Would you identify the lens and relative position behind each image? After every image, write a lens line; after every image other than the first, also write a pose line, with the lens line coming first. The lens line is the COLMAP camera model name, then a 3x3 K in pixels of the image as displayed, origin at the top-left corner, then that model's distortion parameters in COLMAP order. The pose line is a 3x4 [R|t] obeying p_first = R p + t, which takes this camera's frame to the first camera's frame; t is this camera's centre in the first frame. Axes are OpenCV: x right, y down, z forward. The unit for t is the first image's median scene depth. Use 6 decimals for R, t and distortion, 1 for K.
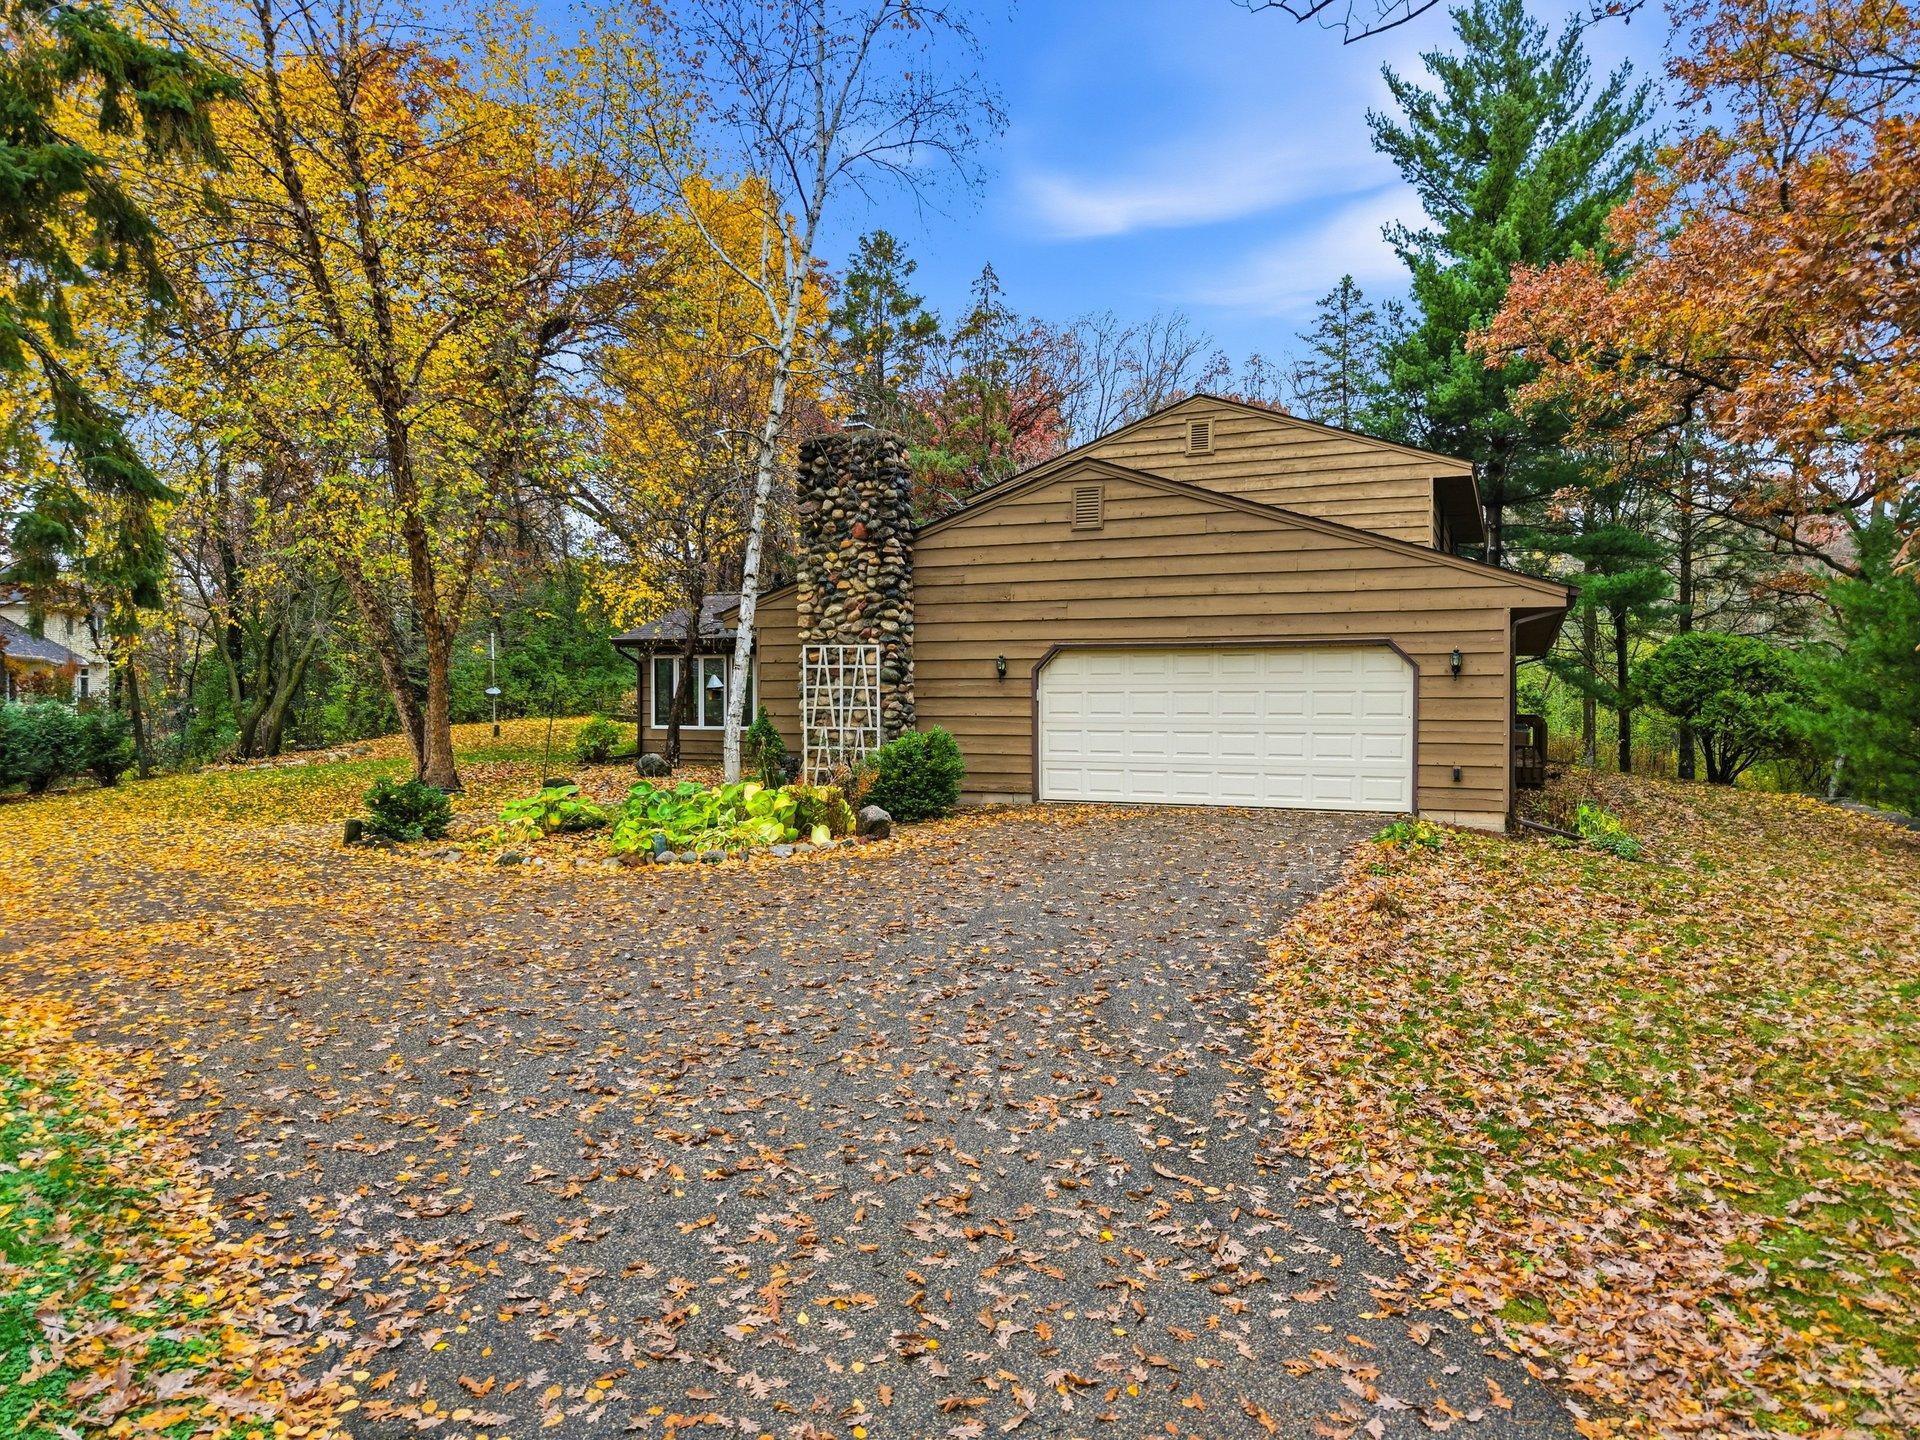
lens RADIAL K [[1285.5, 0, 971.7], [0, 1285.5, 733.2], [0, 0, 1]] dist [0.053846, -0.049359]
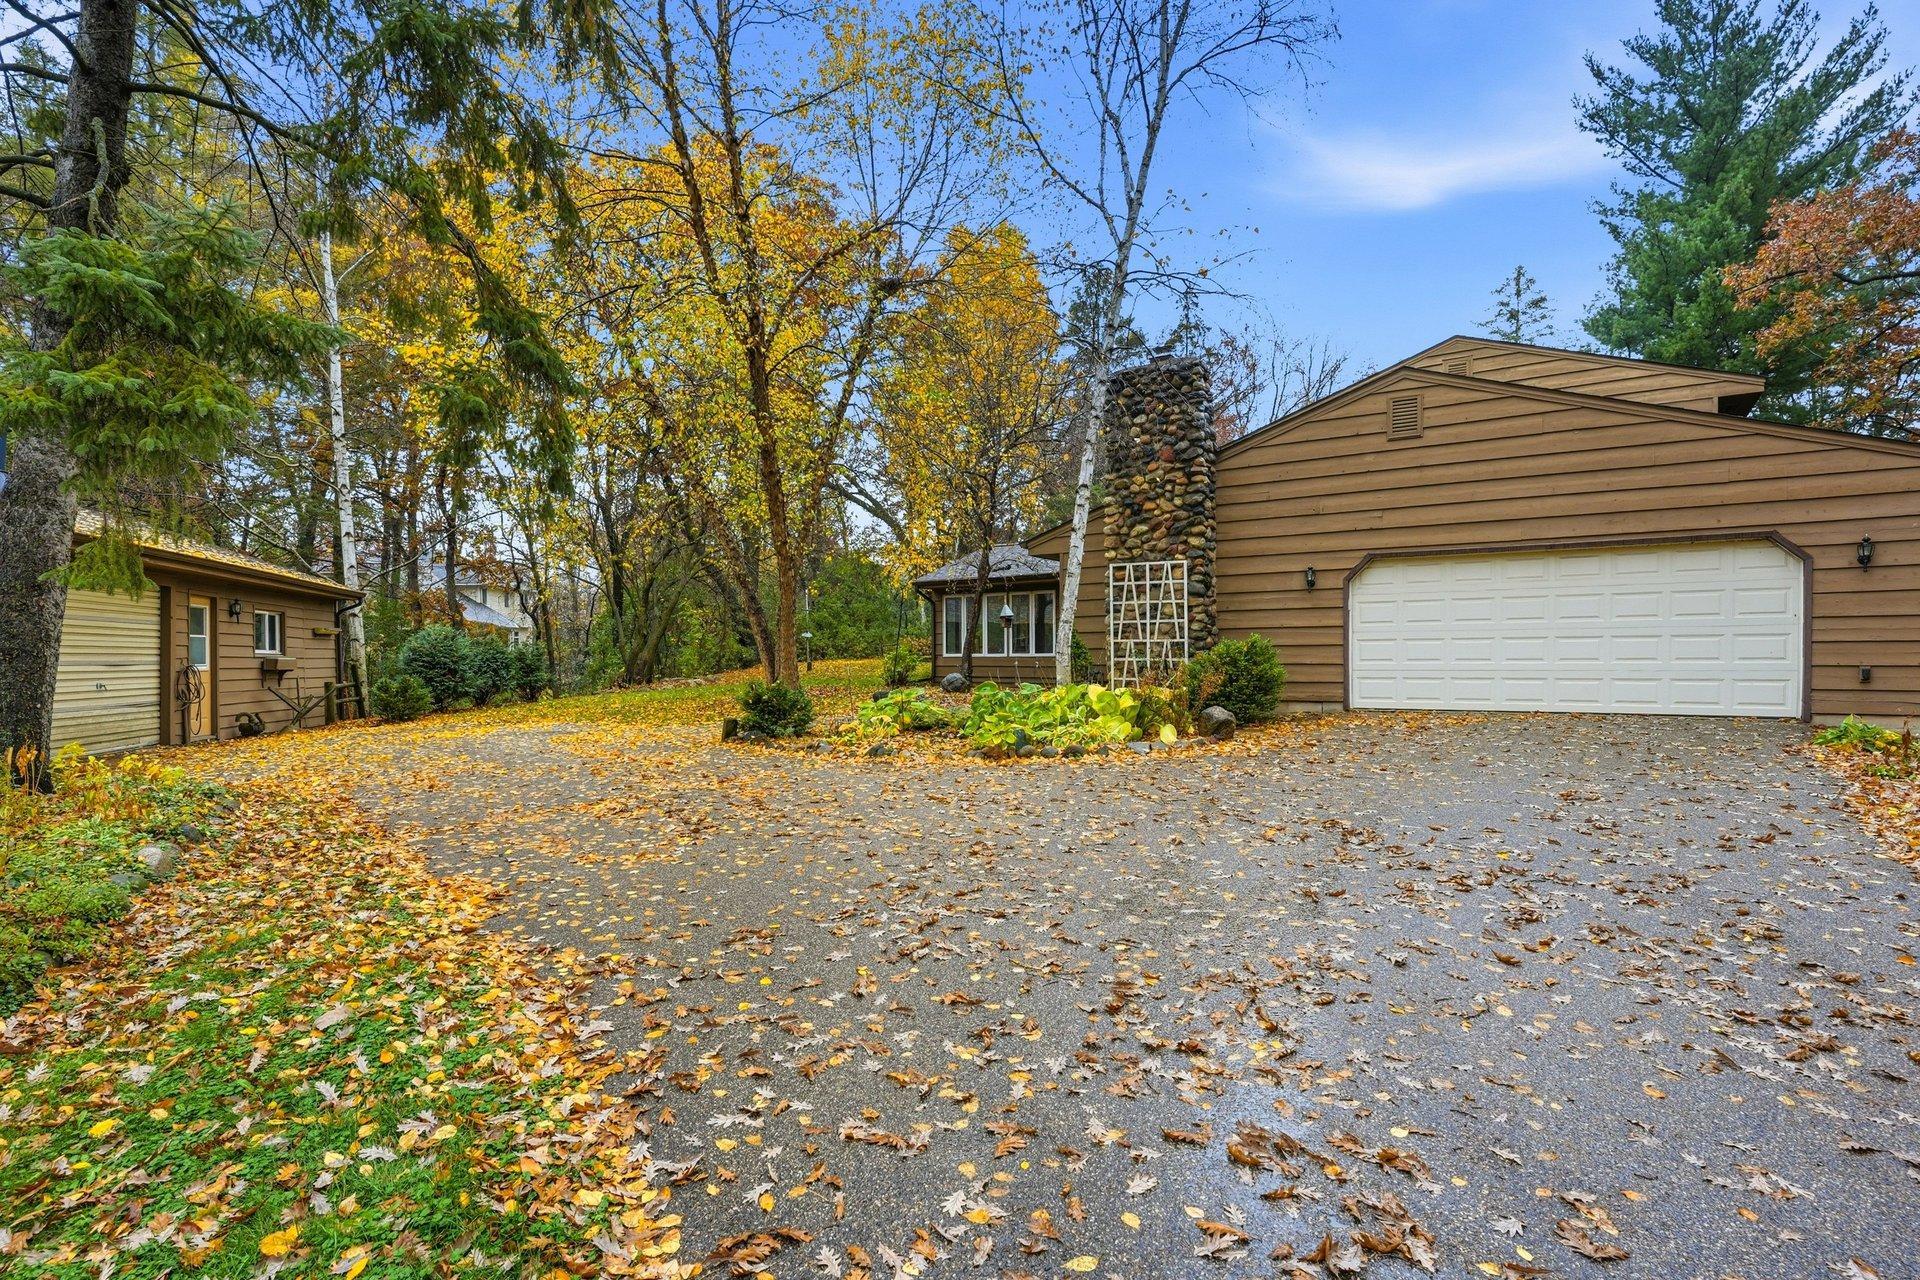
lens RADIAL K [[963.1, 0, 957.0], [0, 963.1, 692.2], [0, 0, 1]] dist [0.010132, -0.002588]
pose [[0.985409, -0.001252, -0.170198, -0.126115], [0.002207, 0.999983, 0.005419, 0.035188], [0.170188, -0.005715, 0.985395, 0.194154]]
